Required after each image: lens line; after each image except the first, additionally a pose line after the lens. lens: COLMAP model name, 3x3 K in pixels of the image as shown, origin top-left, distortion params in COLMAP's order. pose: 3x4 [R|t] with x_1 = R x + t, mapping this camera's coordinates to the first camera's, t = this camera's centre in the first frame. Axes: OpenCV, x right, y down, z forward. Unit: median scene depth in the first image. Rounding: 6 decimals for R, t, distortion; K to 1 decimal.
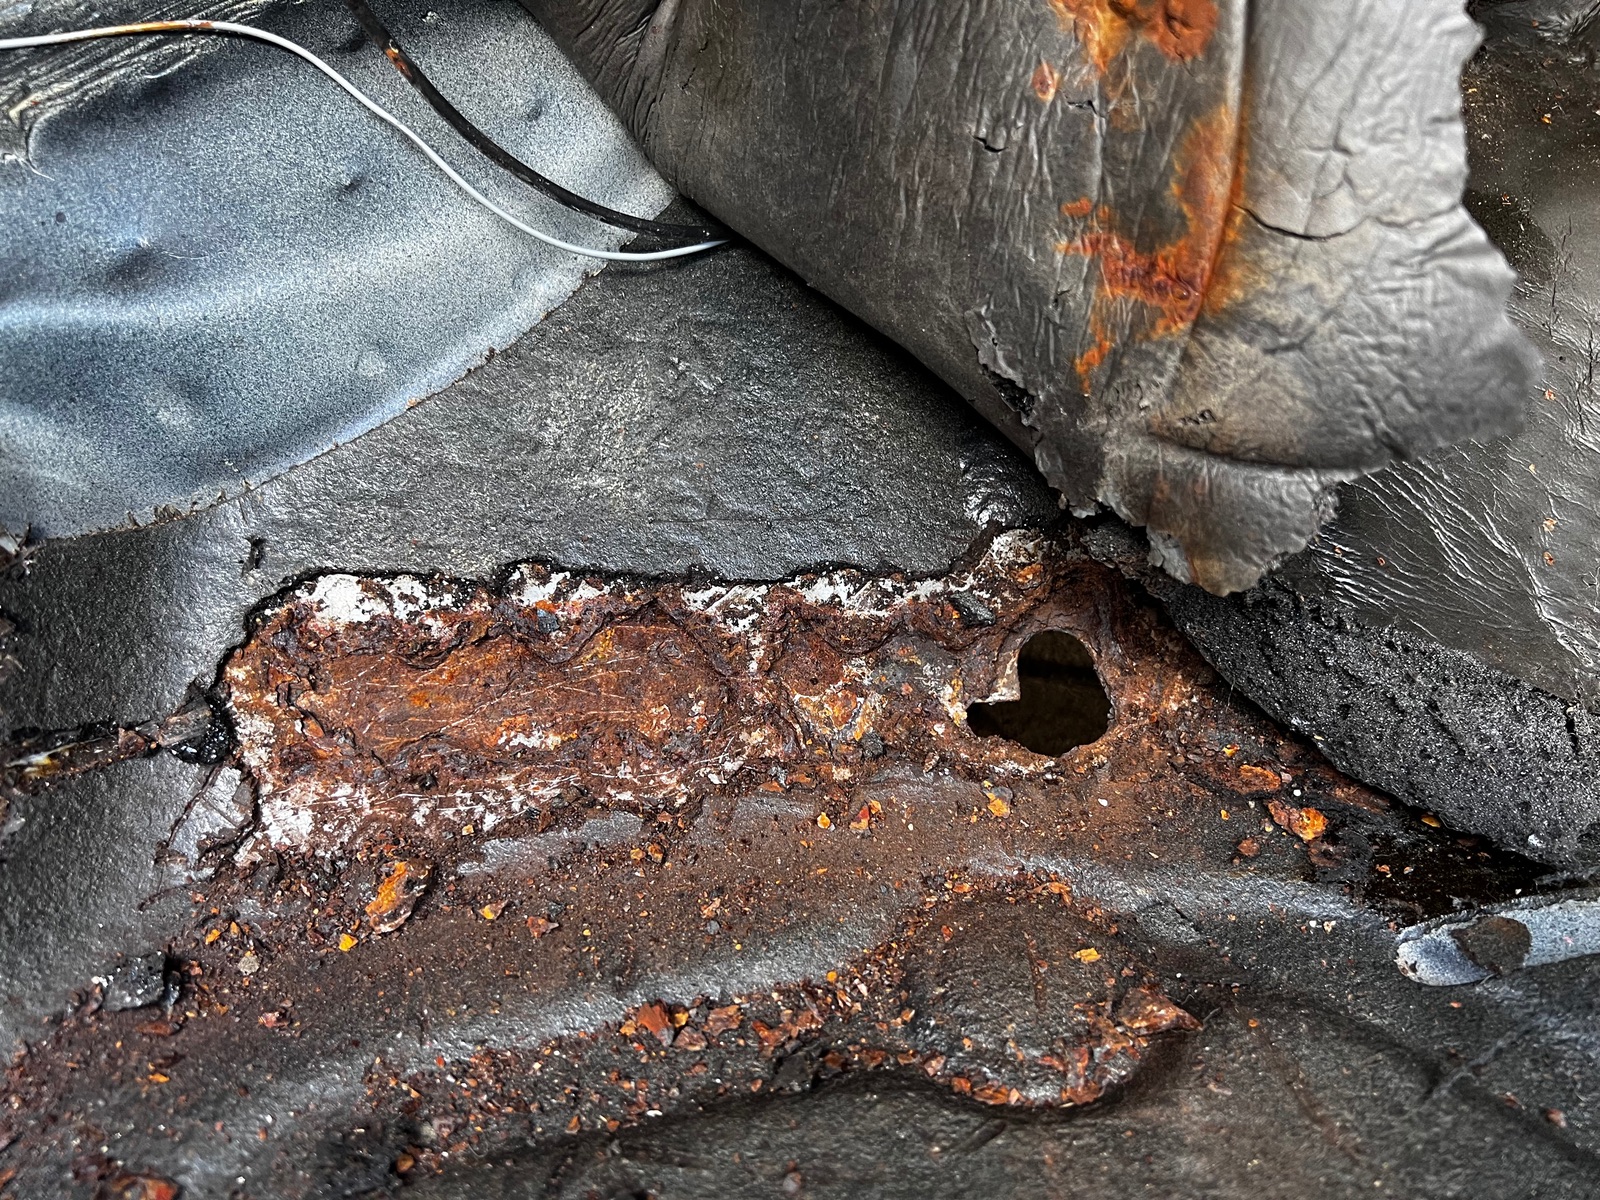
lens RADIAL K [[1308.7, 0, 800.0], [0, 1308.7, 600.0], [0, 0, 1]] dist [0.045465, -0.128074]
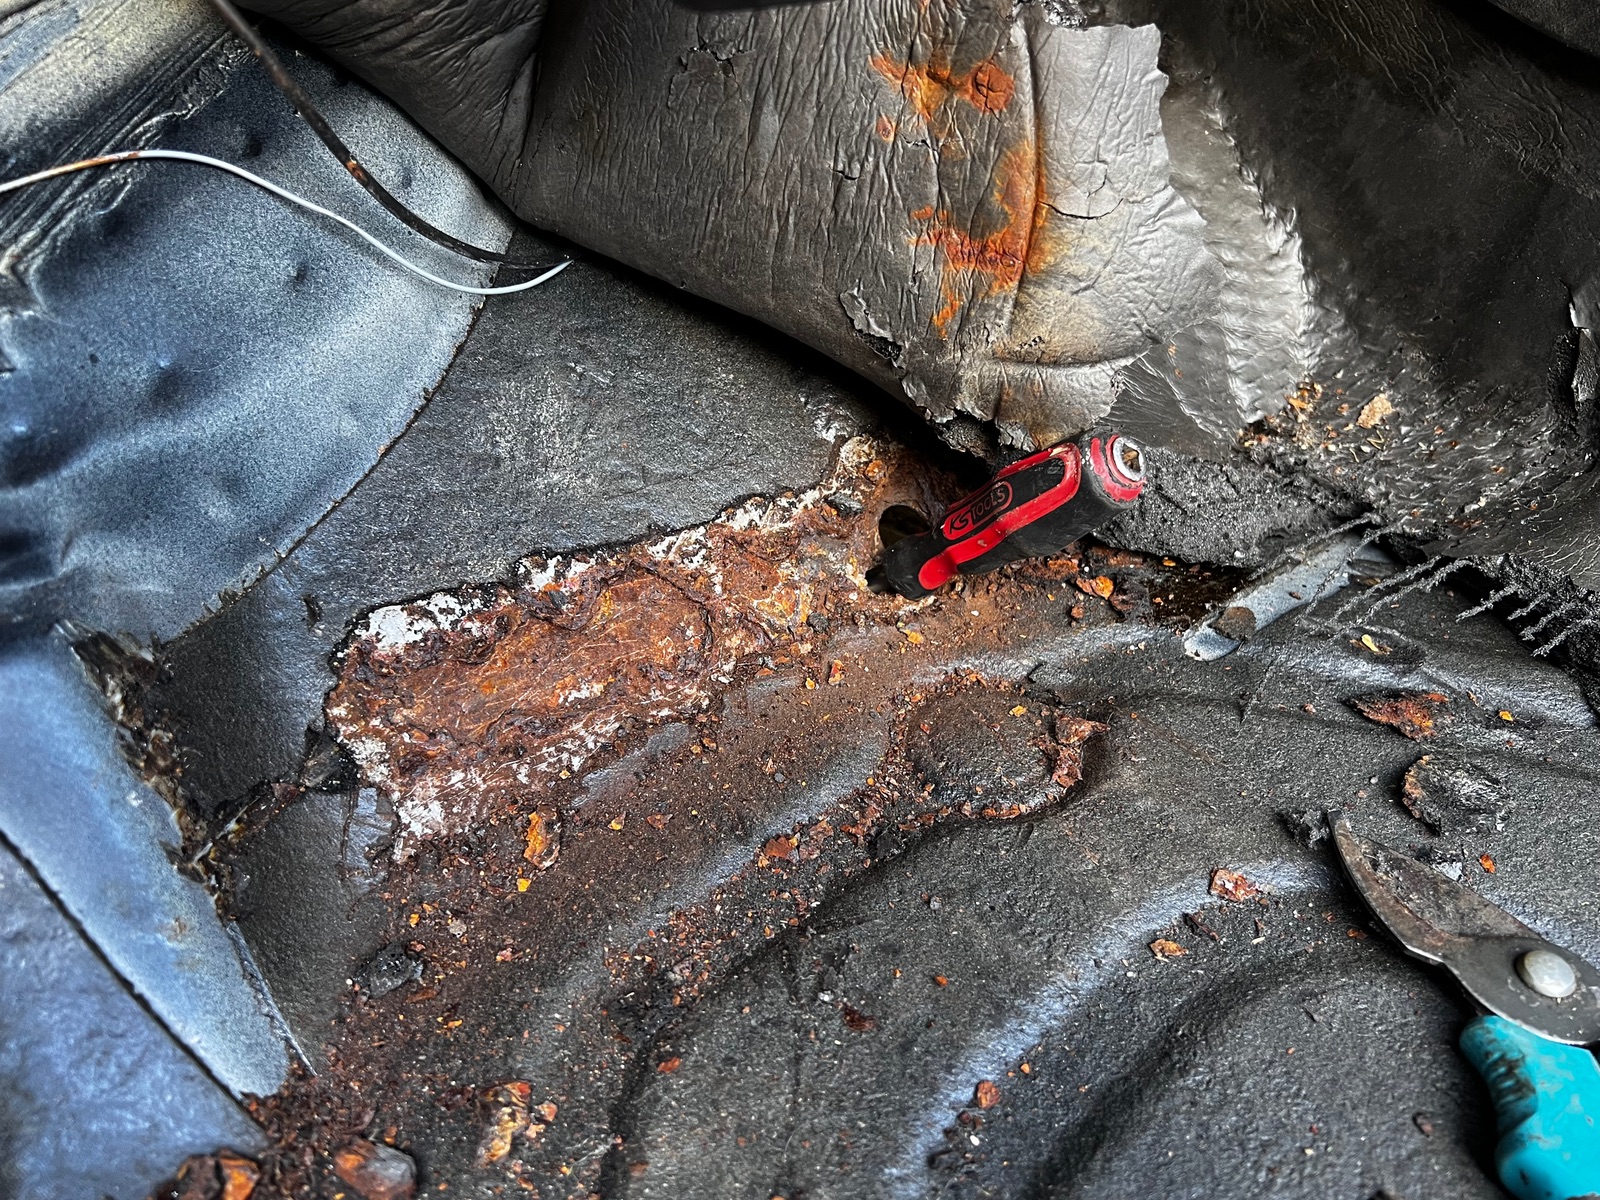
lens RADIAL K [[1202.3, 0, 929.4], [0, 1202.3, 573.5], [0, 0, 1]] dist [0.068906, -0.126872]
pose [[0.879423, -0.268759, 0.392917, -0.358214], [0.238699, 0.963080, 0.124500, -0.070716], [-0.411871, -0.015699, 0.911107, -0.191273]]
